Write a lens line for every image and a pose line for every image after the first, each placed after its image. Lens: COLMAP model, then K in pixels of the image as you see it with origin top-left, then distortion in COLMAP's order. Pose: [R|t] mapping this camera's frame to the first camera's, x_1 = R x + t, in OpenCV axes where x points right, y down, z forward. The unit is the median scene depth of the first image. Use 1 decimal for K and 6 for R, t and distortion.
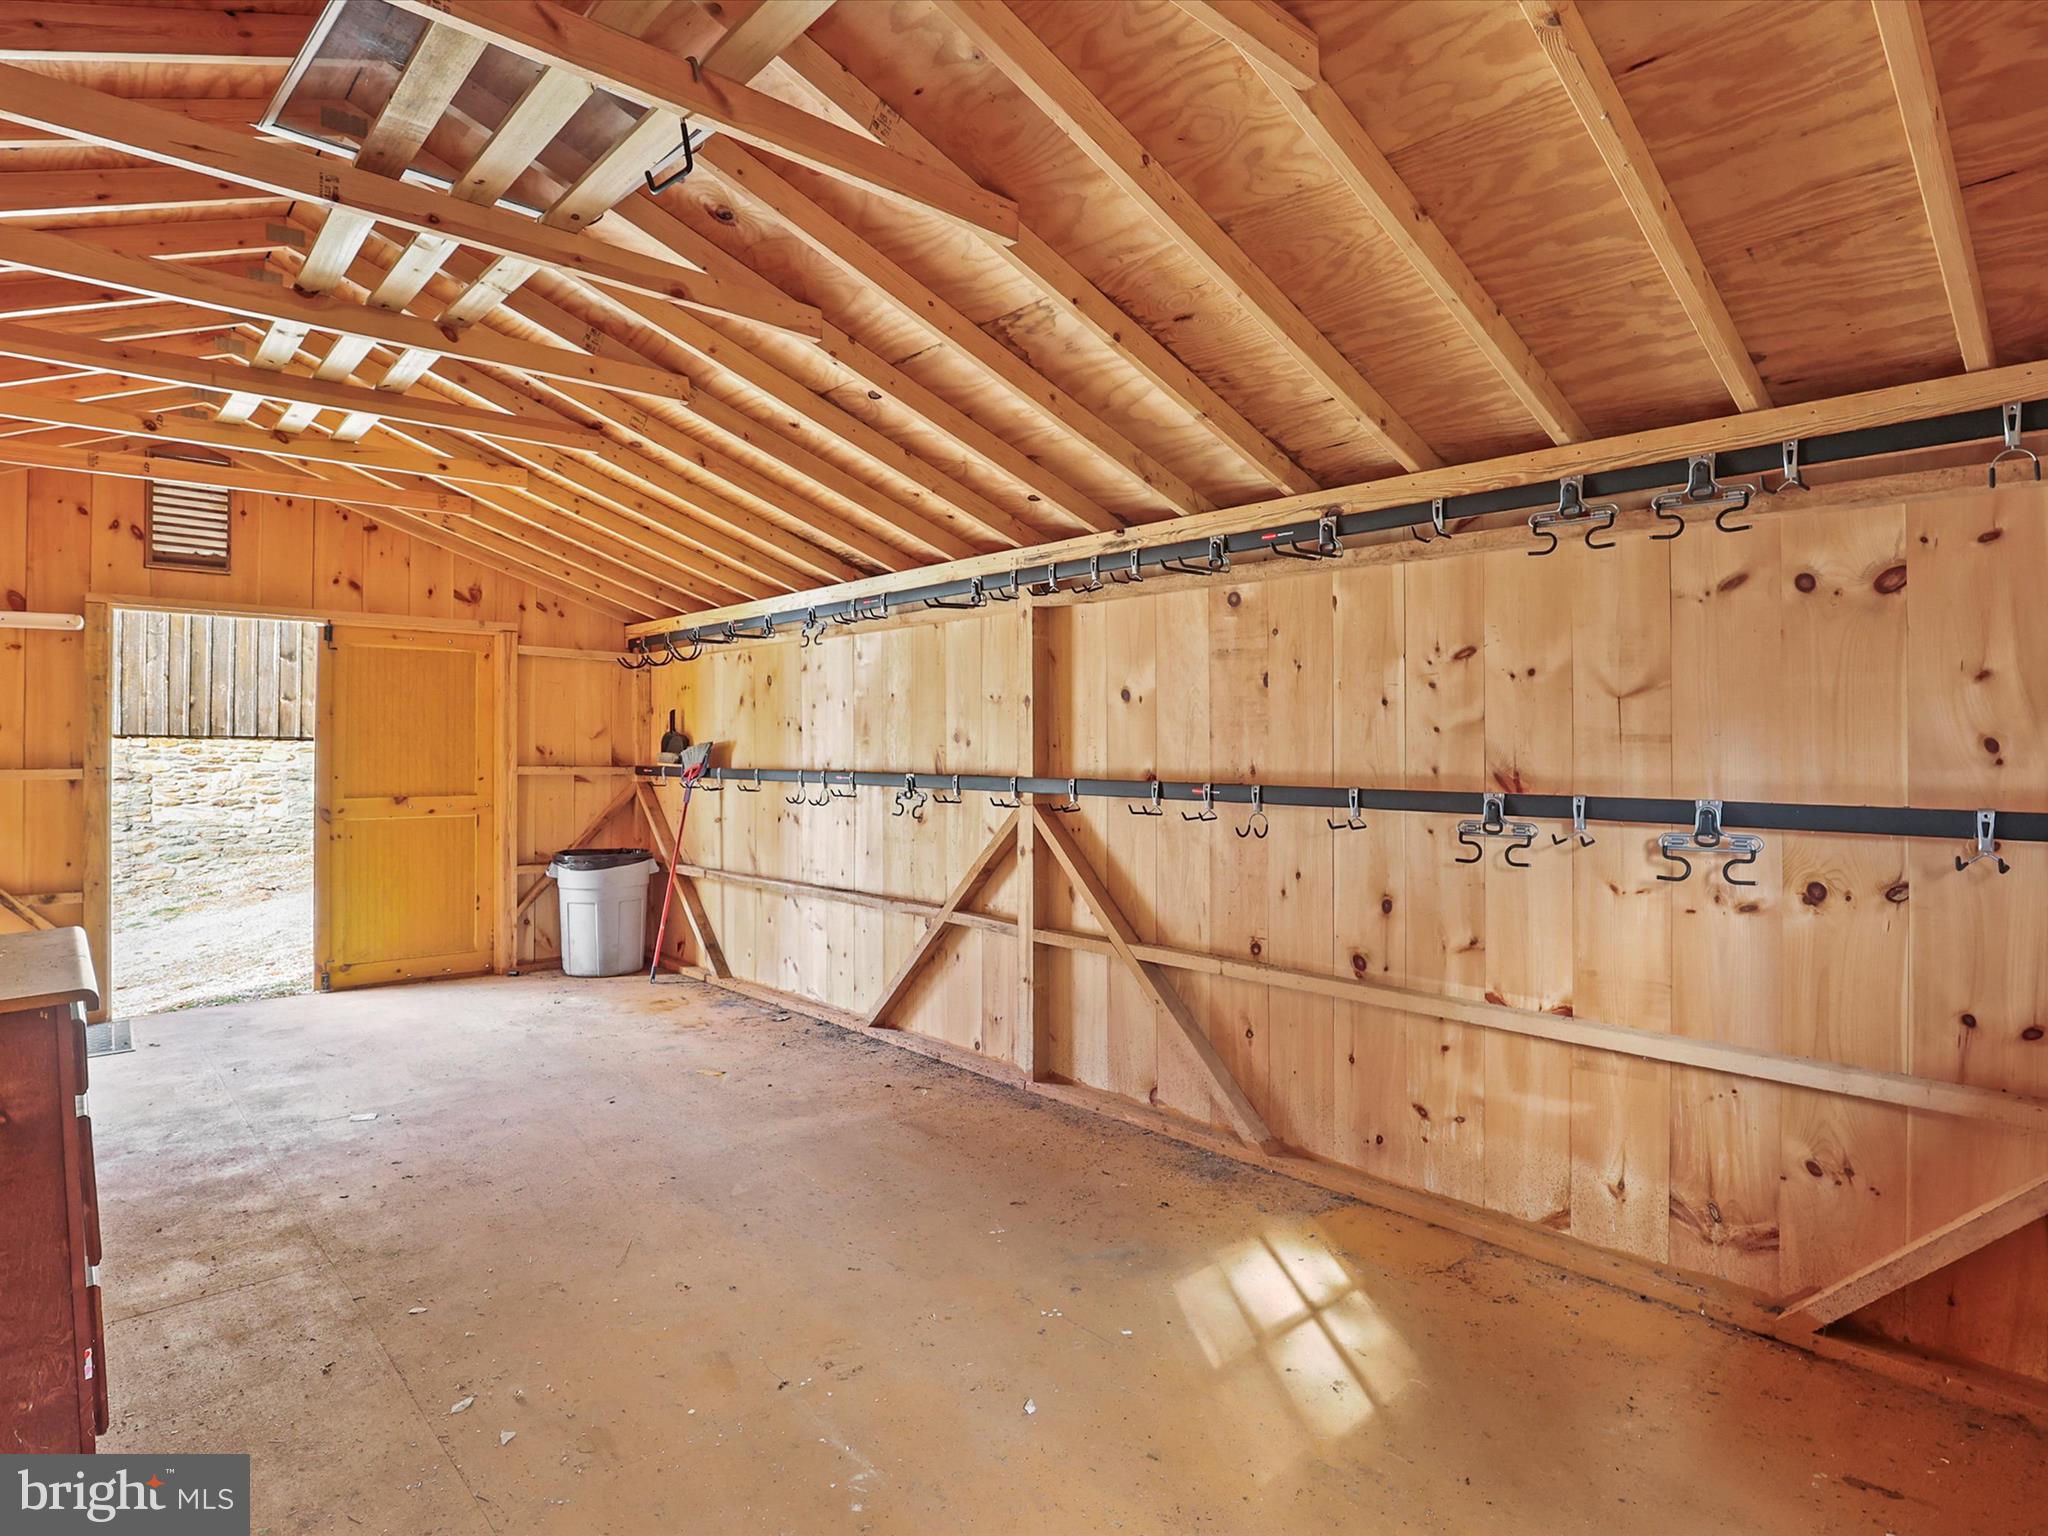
lens RADIAL K [[1104.2, 0, 983.6], [0, 1104.2, 725.7], [0, 0, 1]] dist [-0.031709, 0.004218]
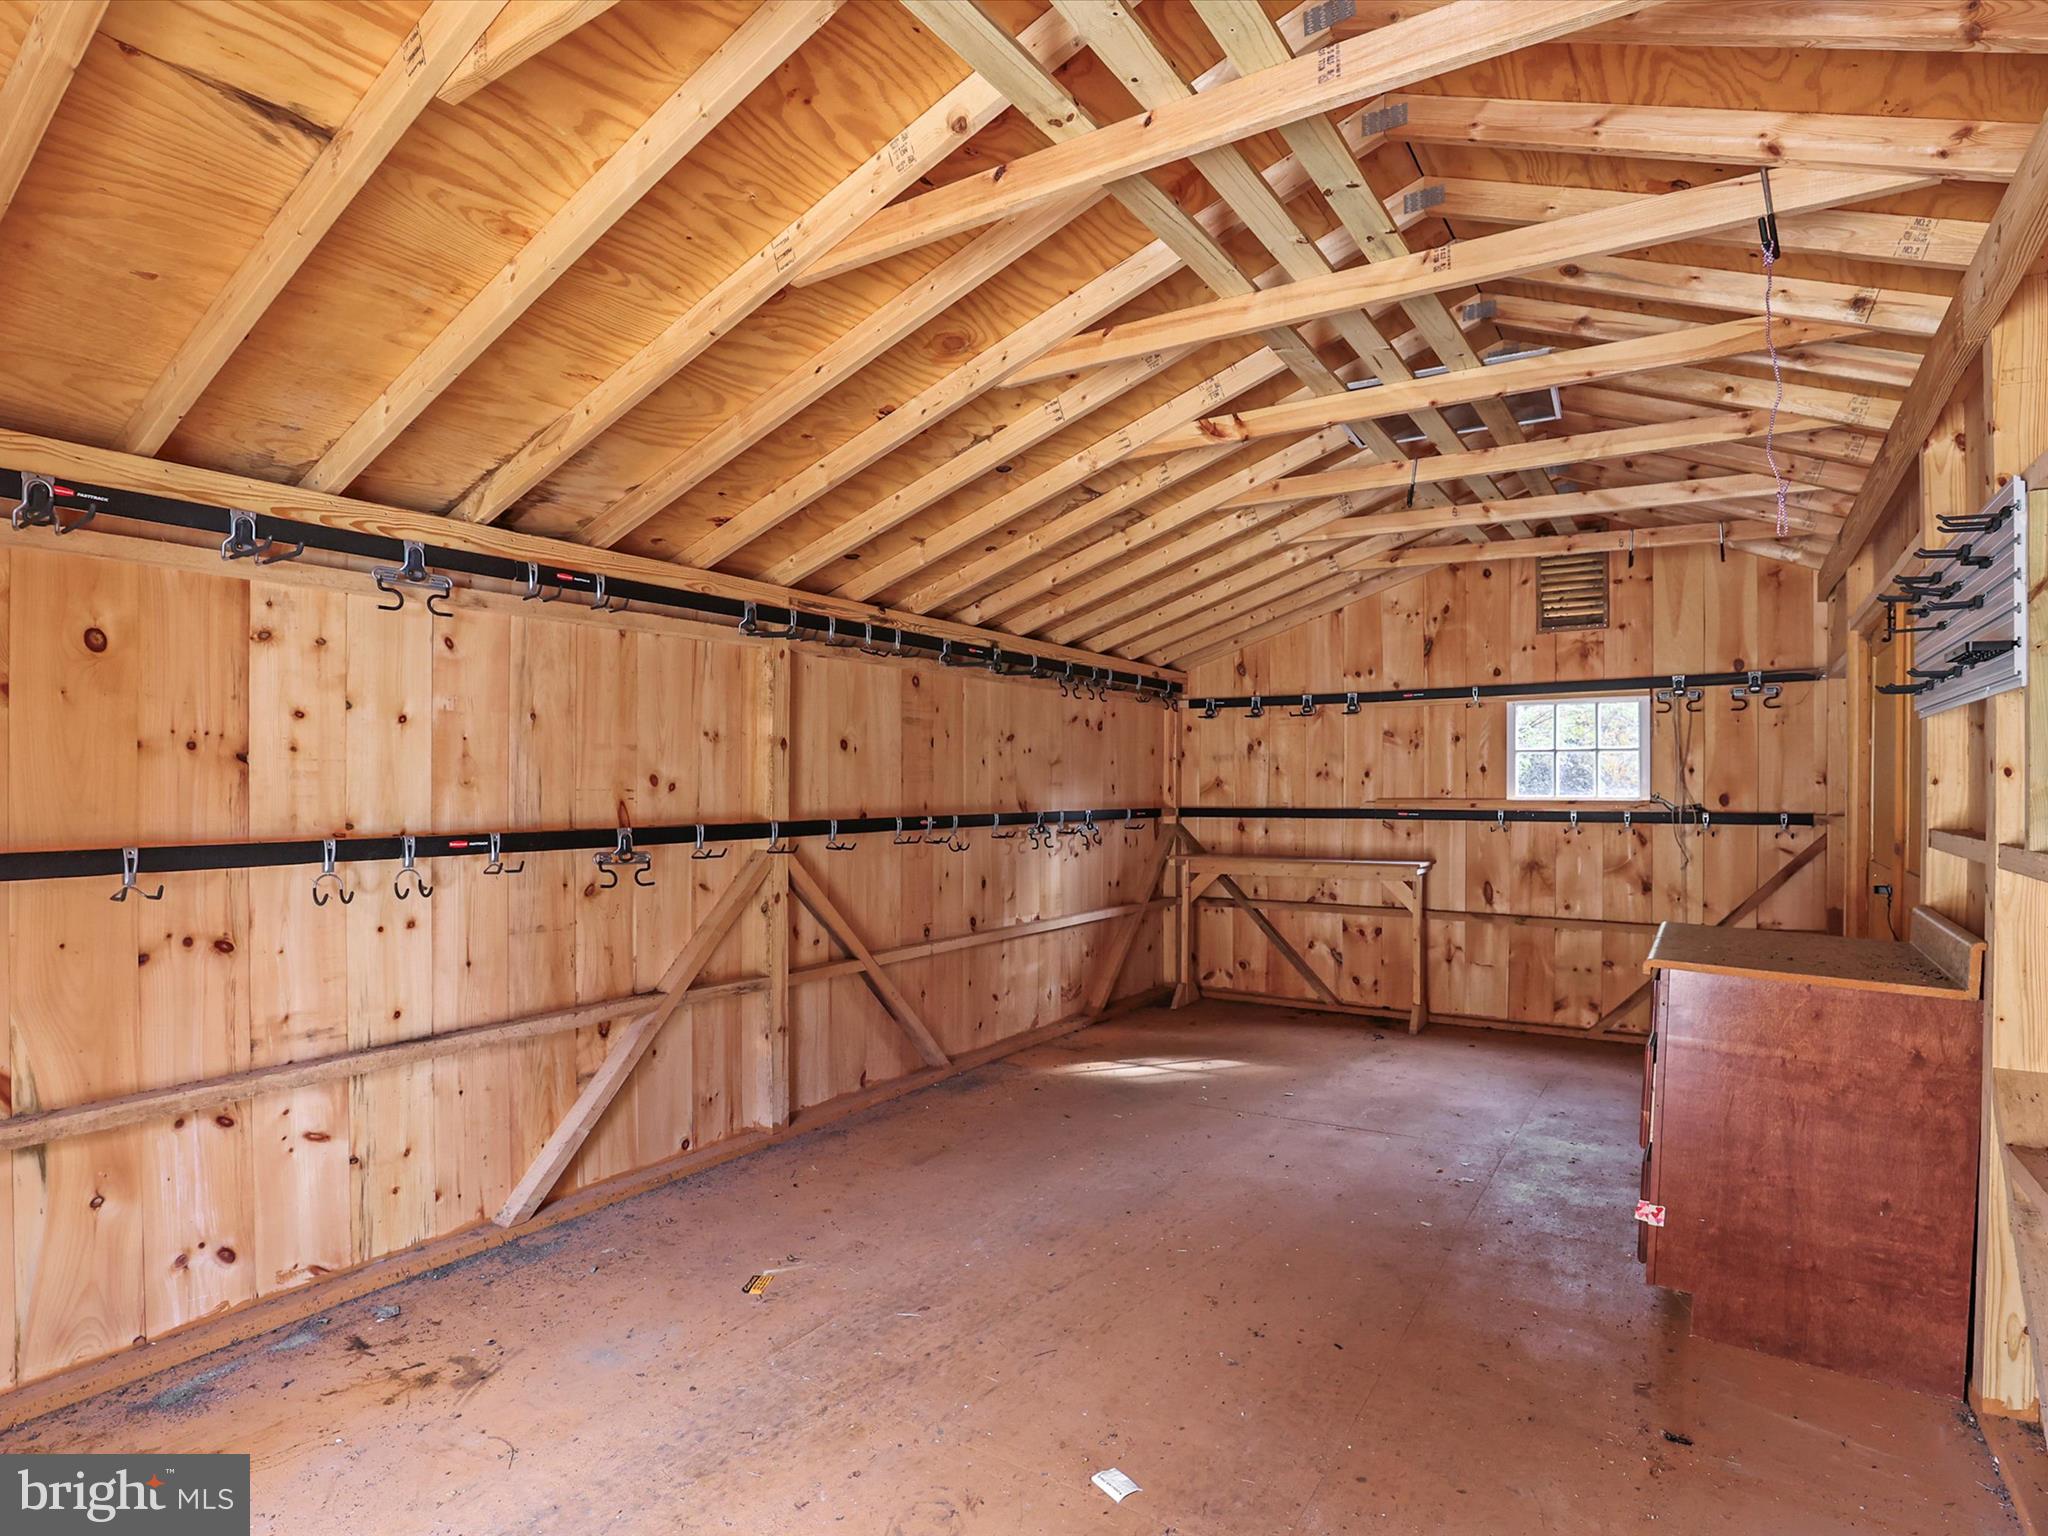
lens RADIAL K [[1104.2, 0, 1020.8], [0, 1104.2, 783.1], [0, 0, 1]] dist [-0.031709, 0.004218]
pose [[-0.275062, 0.002318, 0.961424, -1.207998], [-0.015260, 0.999861, -0.006776, 0.019924], [-0.961305, -0.016536, -0.274989, 1.344641]]
